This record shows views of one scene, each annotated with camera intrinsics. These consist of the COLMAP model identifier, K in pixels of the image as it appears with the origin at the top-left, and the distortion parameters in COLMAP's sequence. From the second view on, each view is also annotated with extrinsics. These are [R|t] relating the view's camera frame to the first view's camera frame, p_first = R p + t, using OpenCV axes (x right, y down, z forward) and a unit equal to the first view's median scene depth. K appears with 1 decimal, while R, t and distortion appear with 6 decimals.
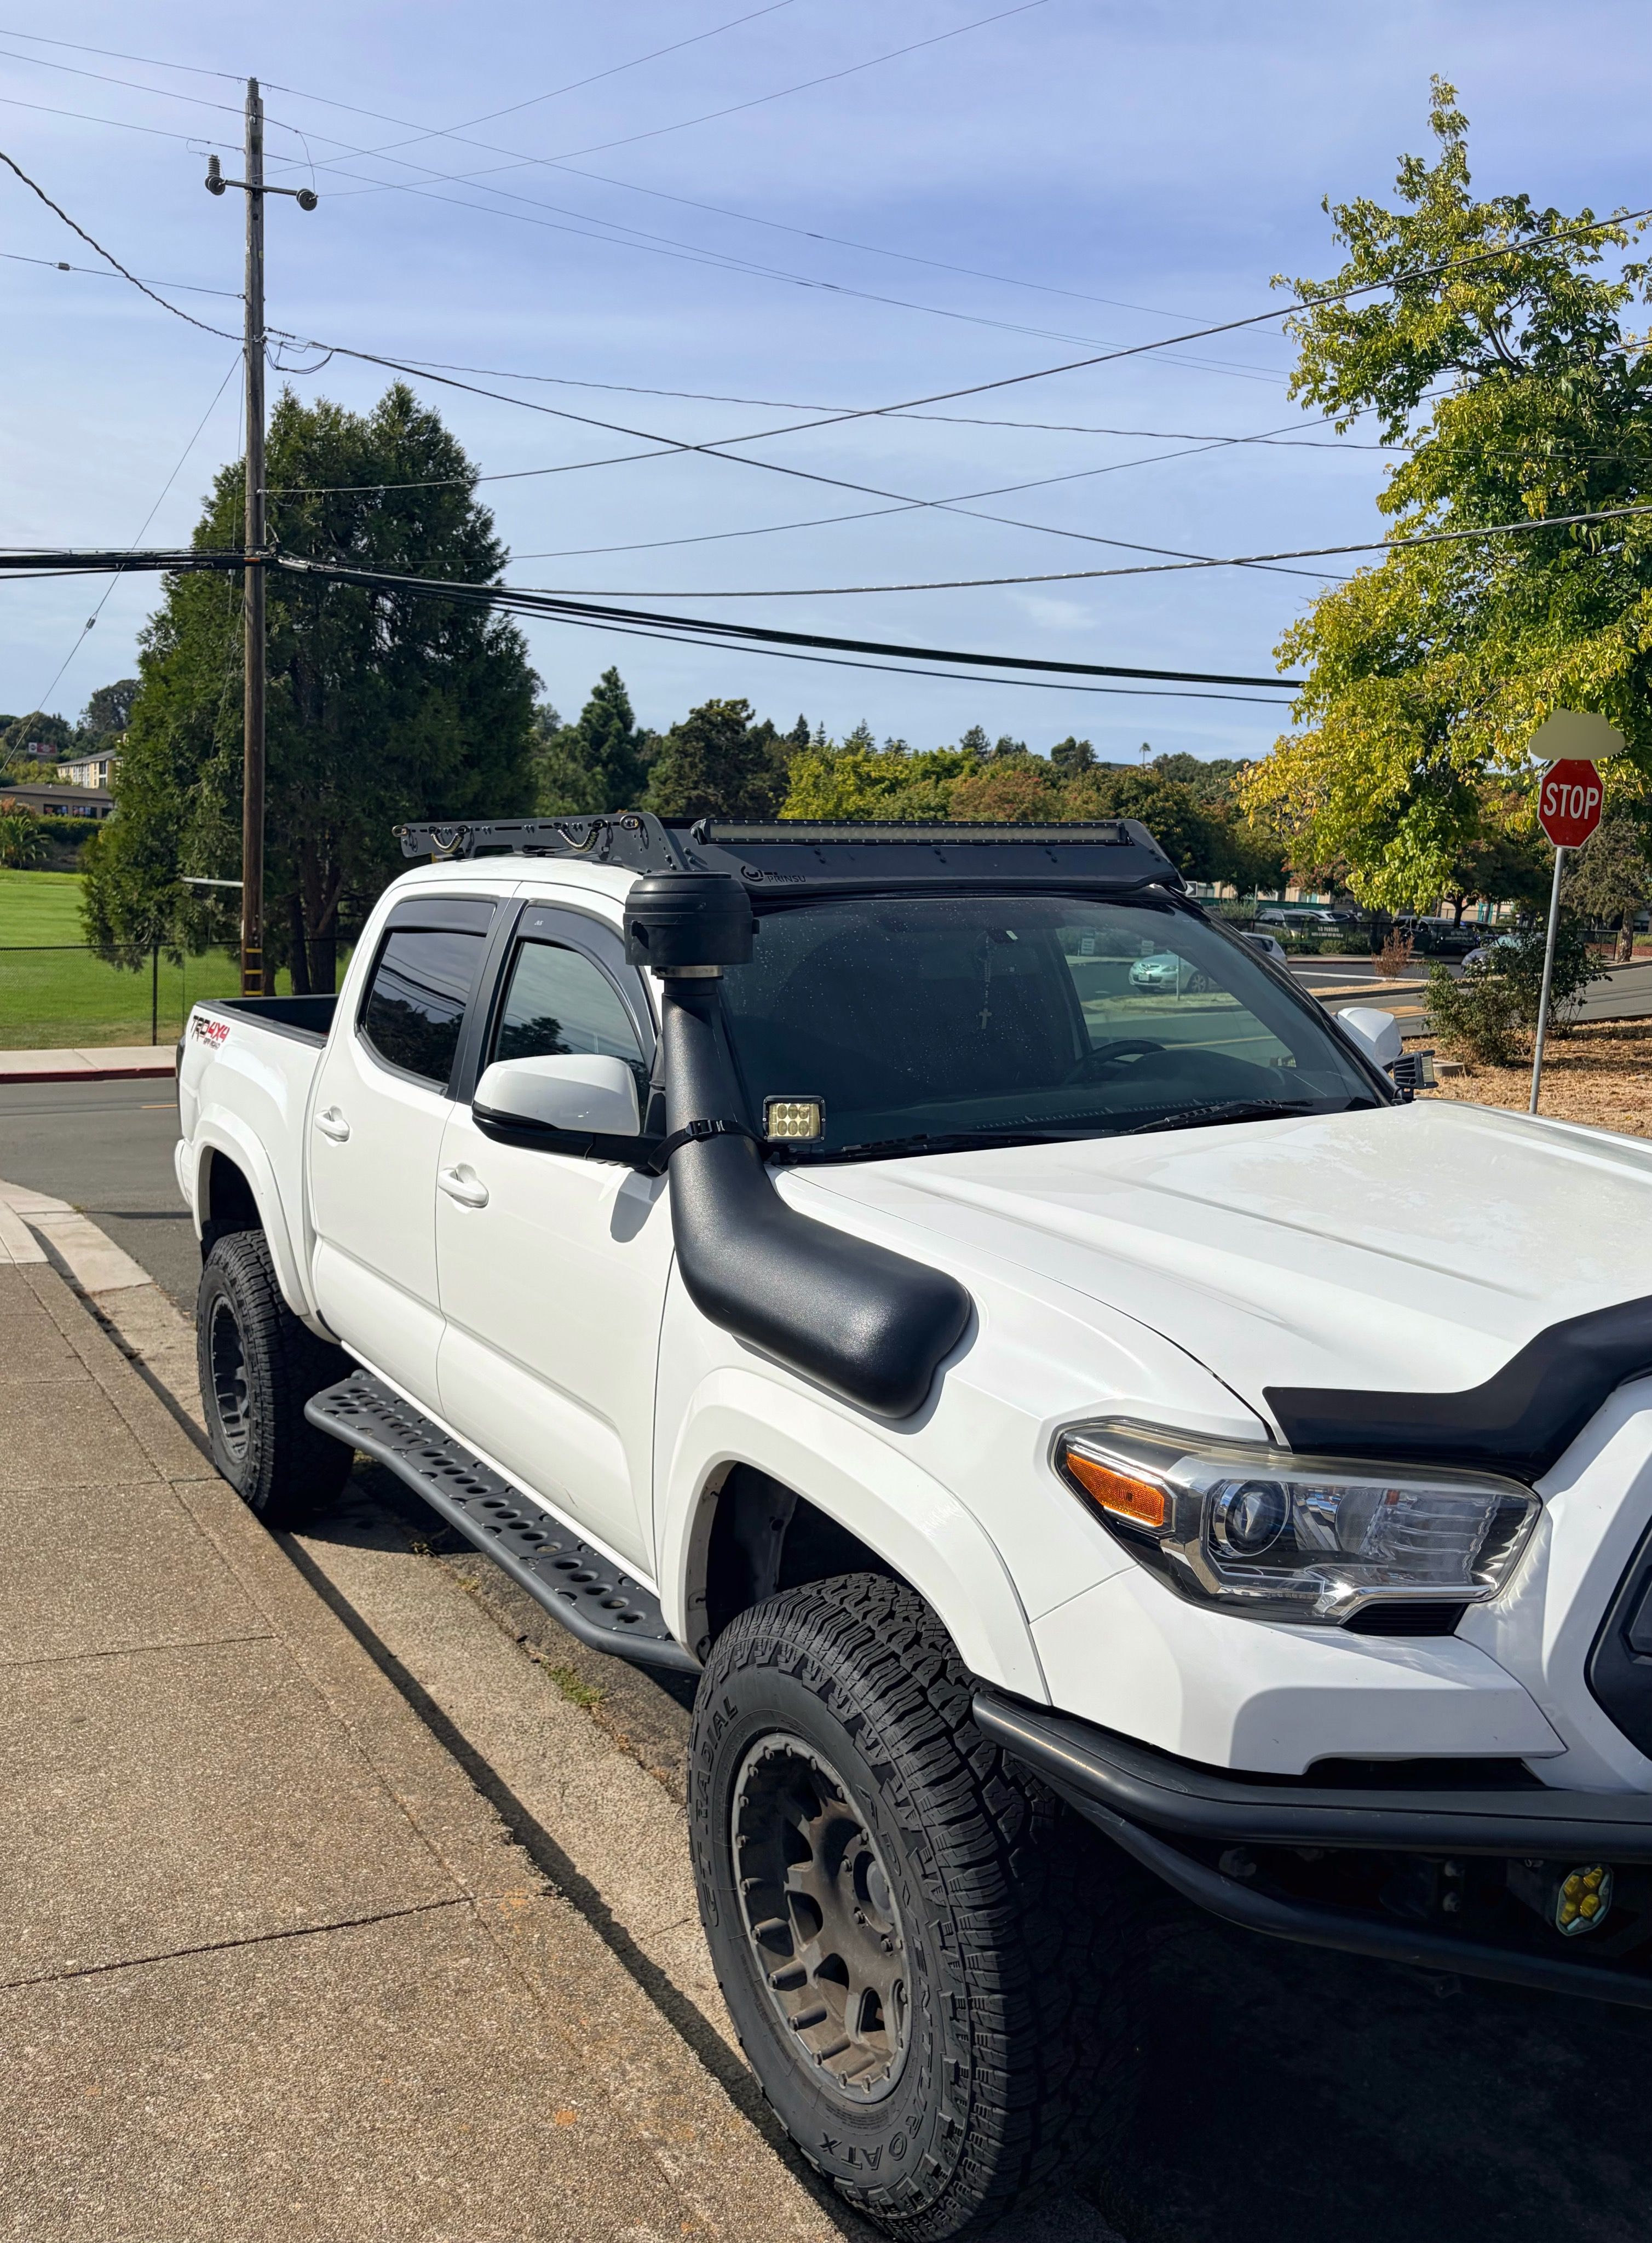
lens RADIAL K [[1855.5, 0, 819.6], [0, 1855.5, 1119.0], [0, 0, 1]] dist [0.003045, -0.020987]
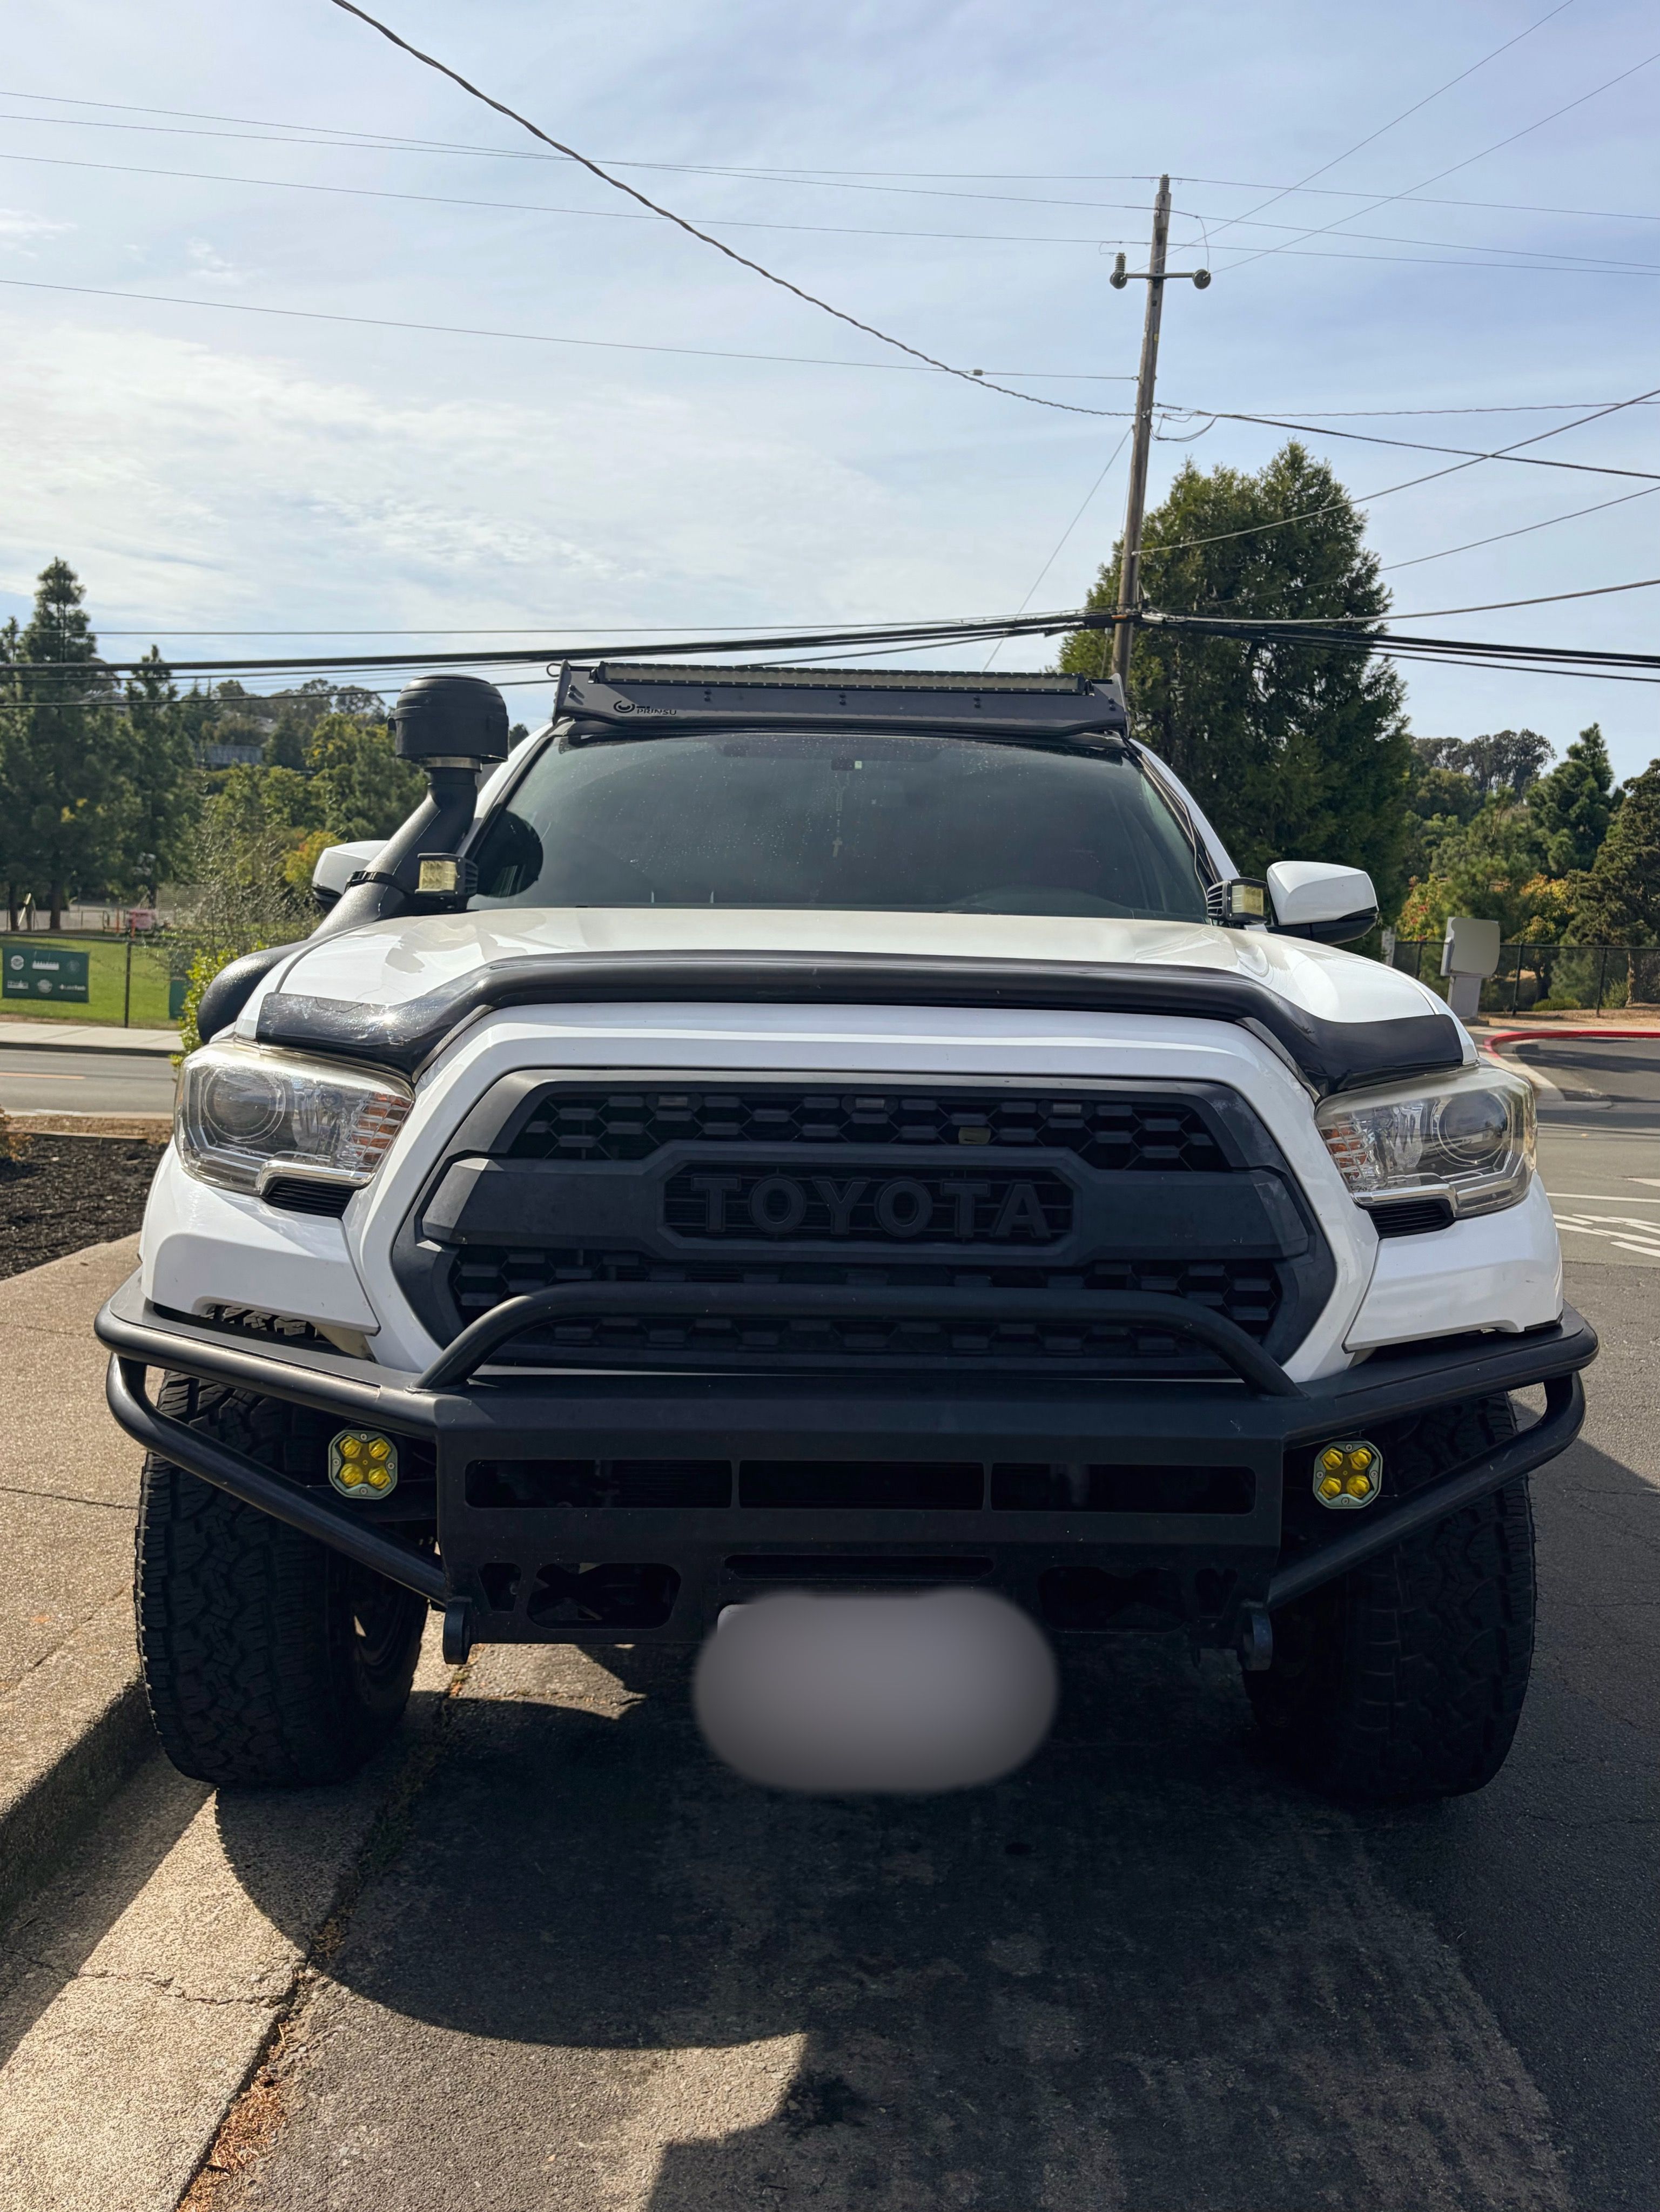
lens RADIAL K [[1865.2, 0, 835.7], [0, 1865.2, 1095.1], [0, 0, 1]] dist [-0.011702, 0.004241]
pose [[0.849081, 0.059585, -0.524892, 0.120274], [-0.092259, 0.995074, -0.036283, 0.023175], [0.520144, 0.079233, 0.850395, 0.023312]]
